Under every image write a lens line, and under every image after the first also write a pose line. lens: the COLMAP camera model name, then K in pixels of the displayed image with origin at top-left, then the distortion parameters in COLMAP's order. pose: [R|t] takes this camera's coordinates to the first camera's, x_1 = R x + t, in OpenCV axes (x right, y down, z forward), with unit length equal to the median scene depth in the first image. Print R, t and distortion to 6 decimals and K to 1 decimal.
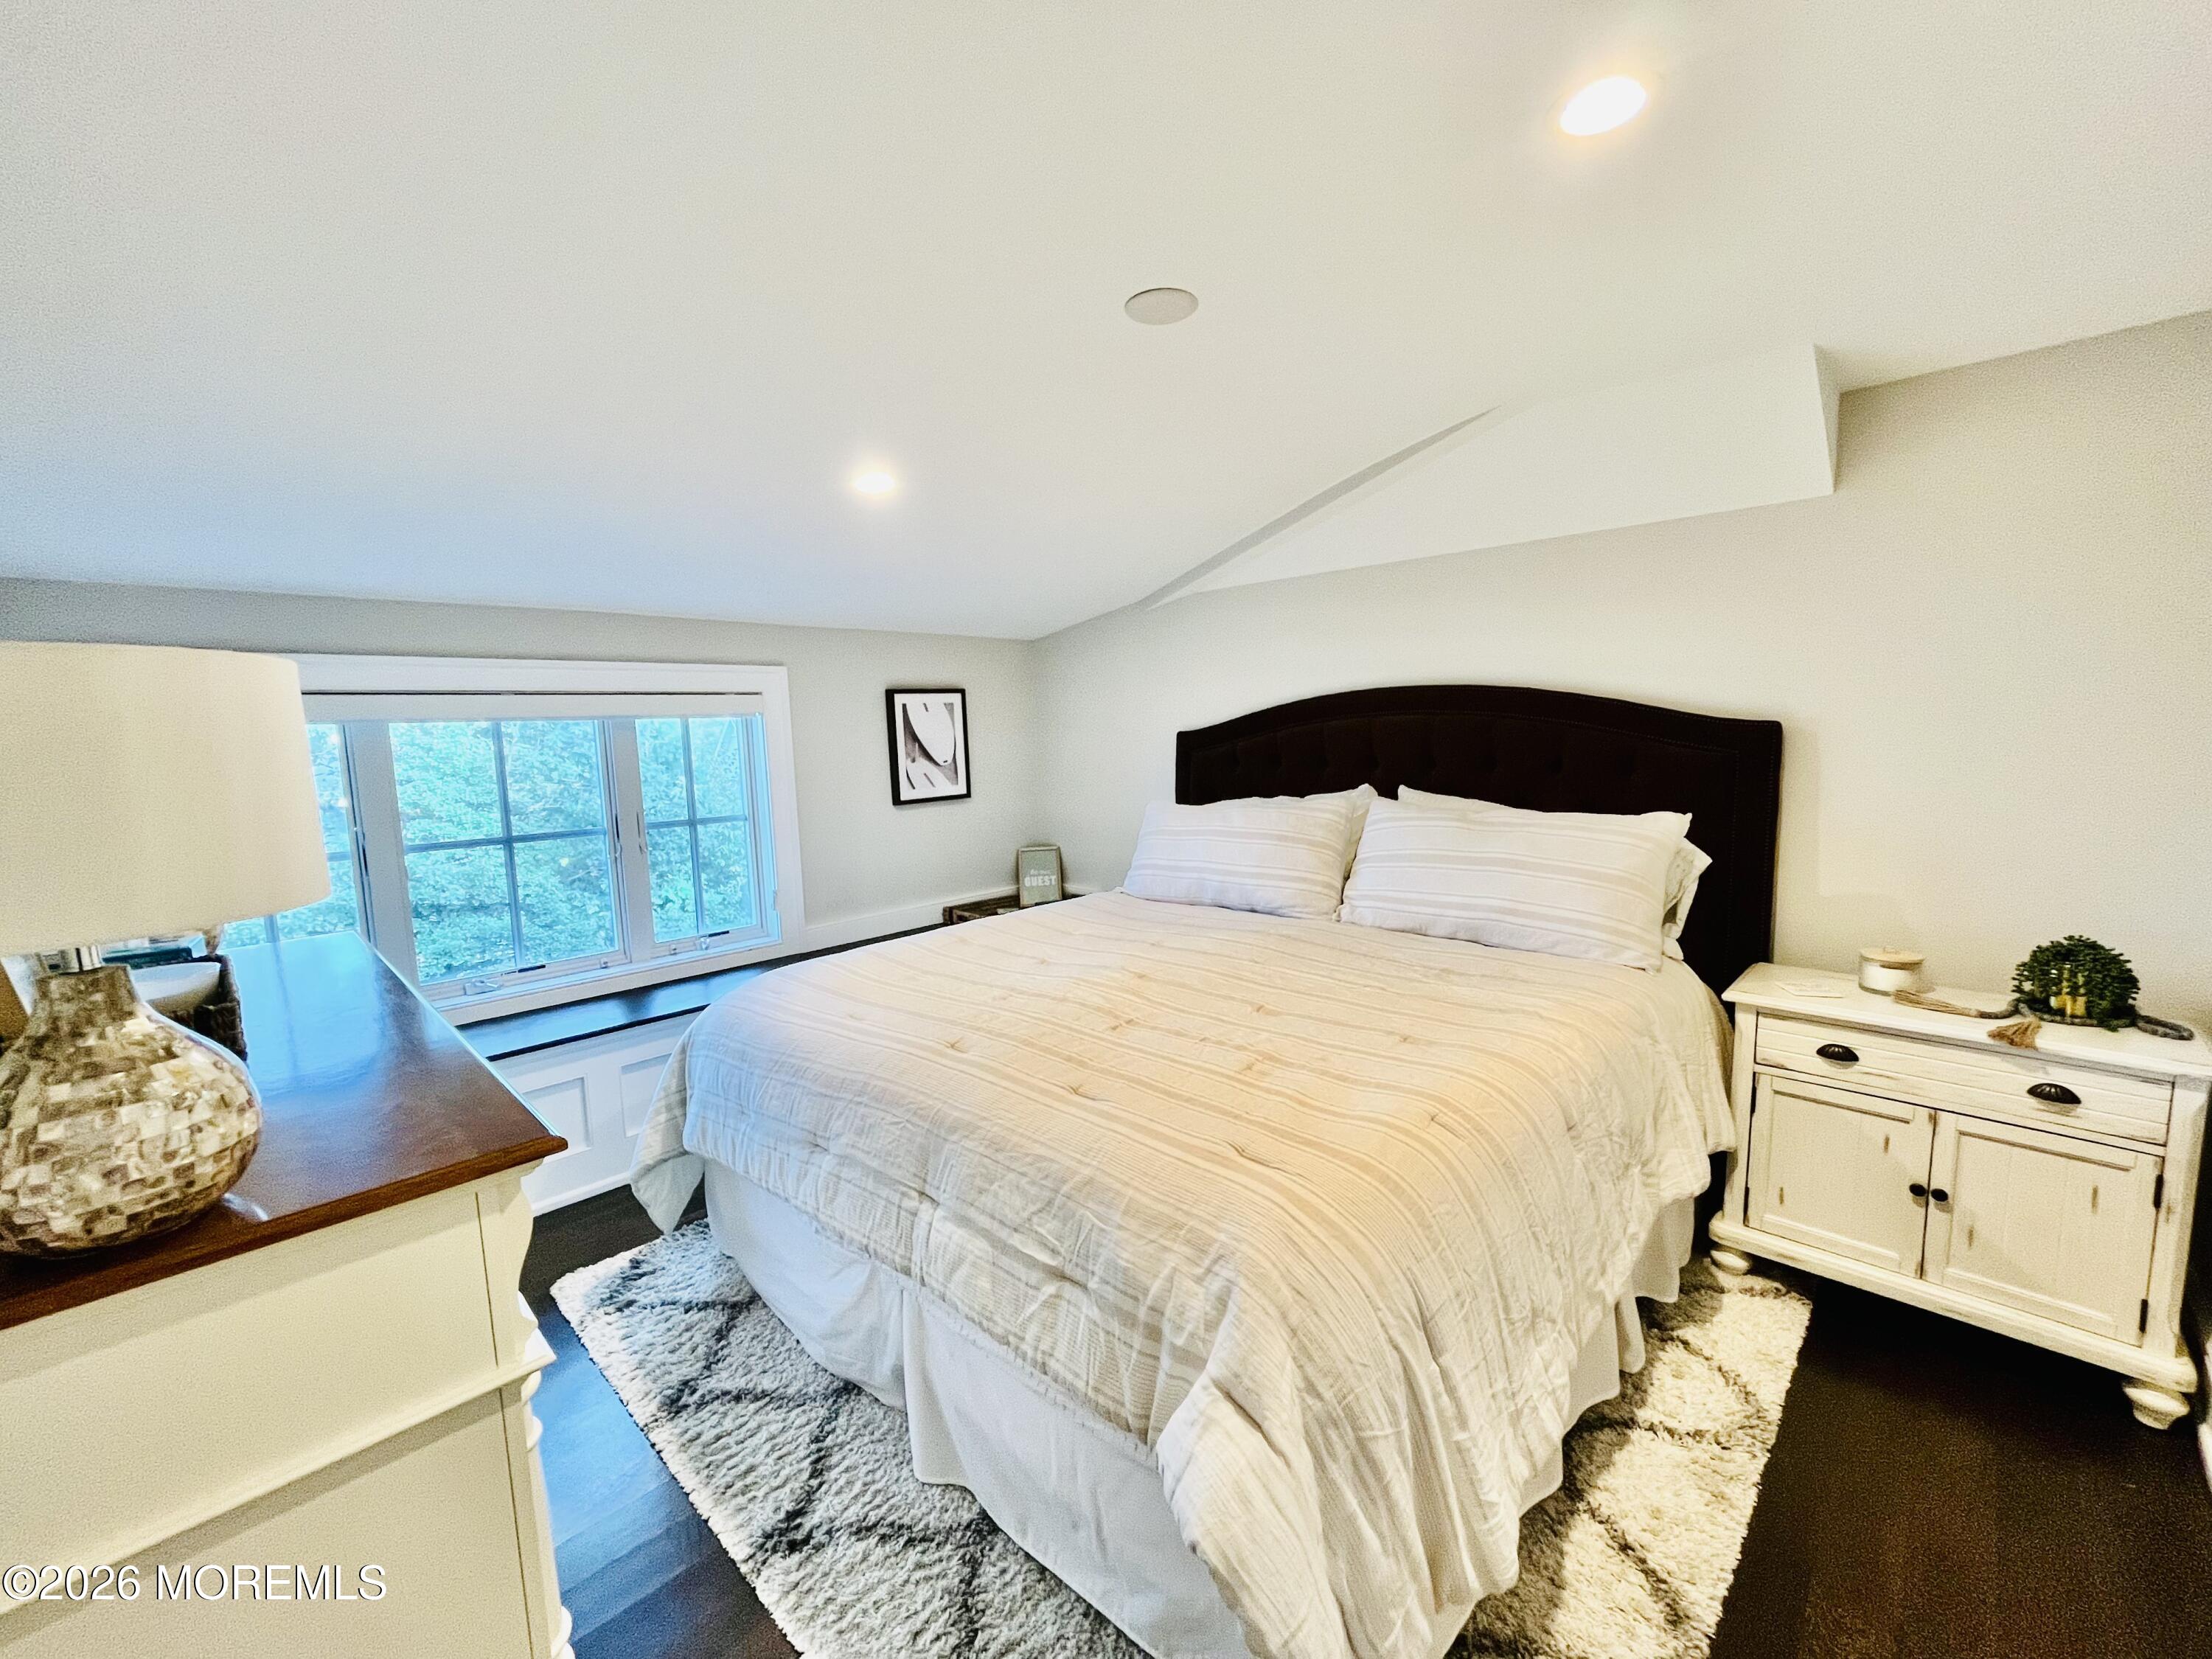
lens RADIAL K [[898.7, 0, 1105.3], [0, 898.7, 832.8], [0, 0, 1]] dist [0.002409, -0.000052]
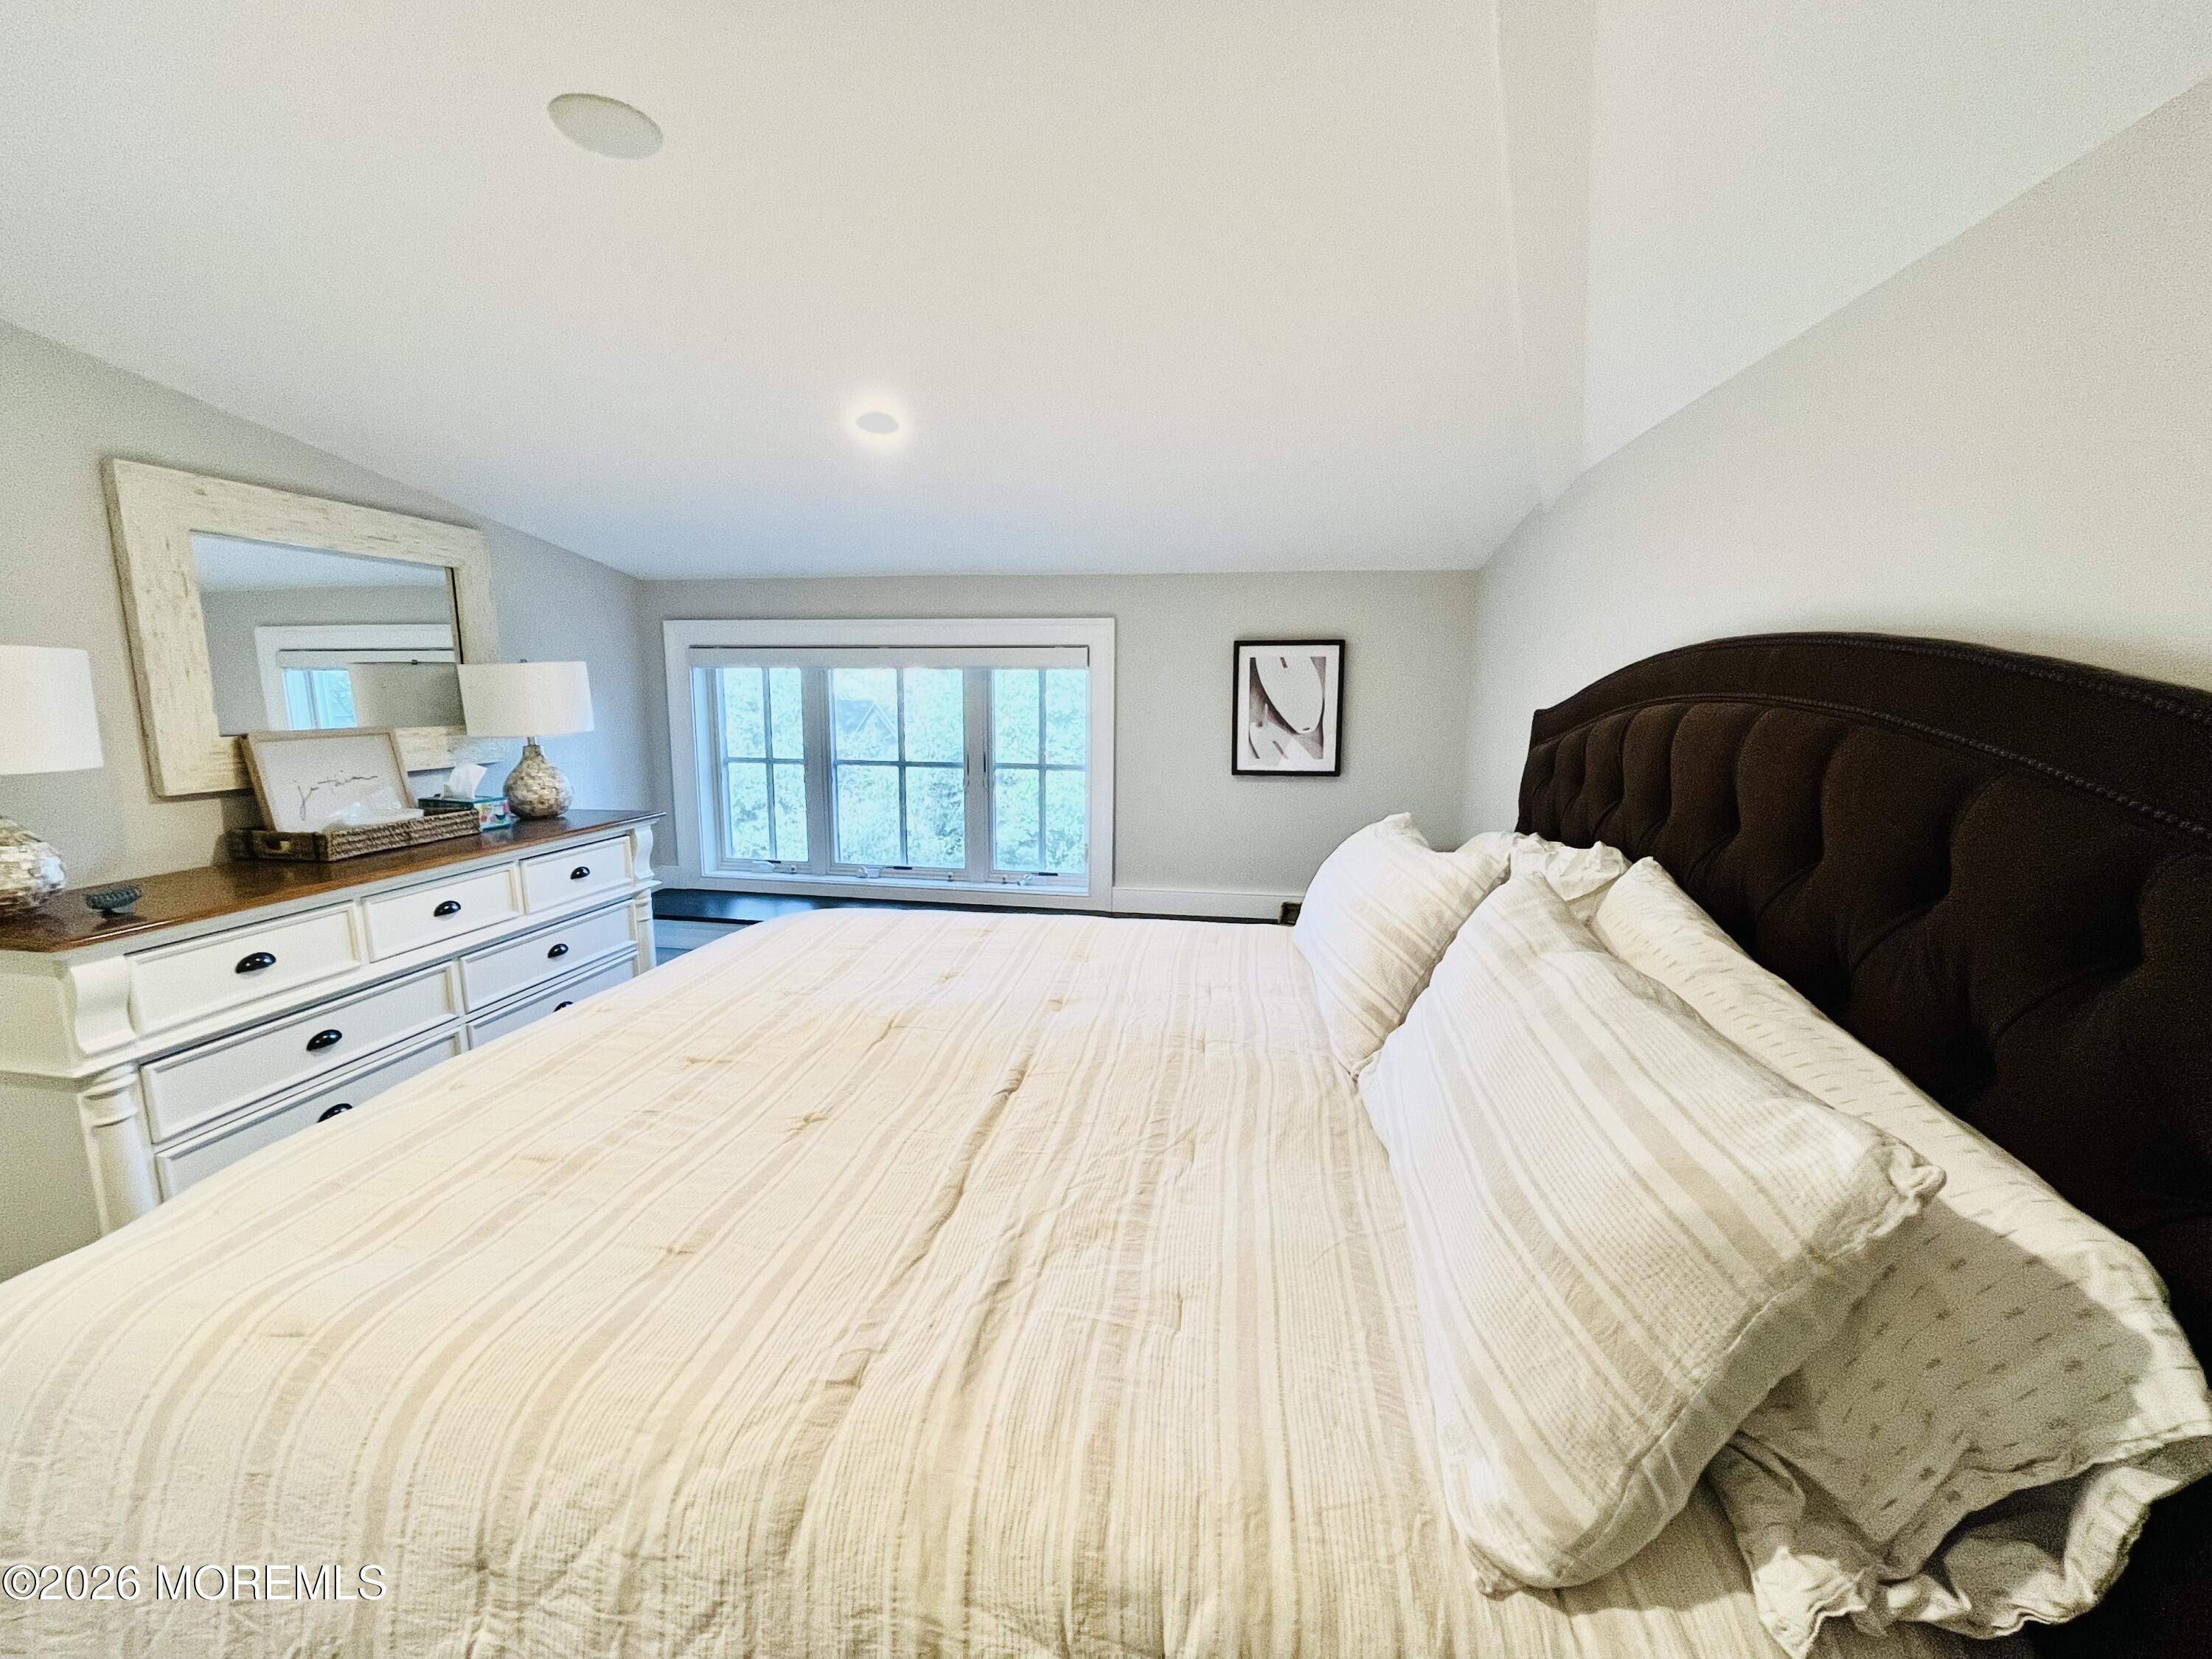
lens RADIAL K [[898.7, 0, 1097.6], [0, 898.7, 821.2], [0, 0, 1]] dist [0.002409, -0.000052]
pose [[0.574518, 0.158354, -0.803028, 0.400352], [-0.123915, 0.986625, 0.105904, -0.061715], [0.809058, 0.038663, 0.586456, 0.379533]]
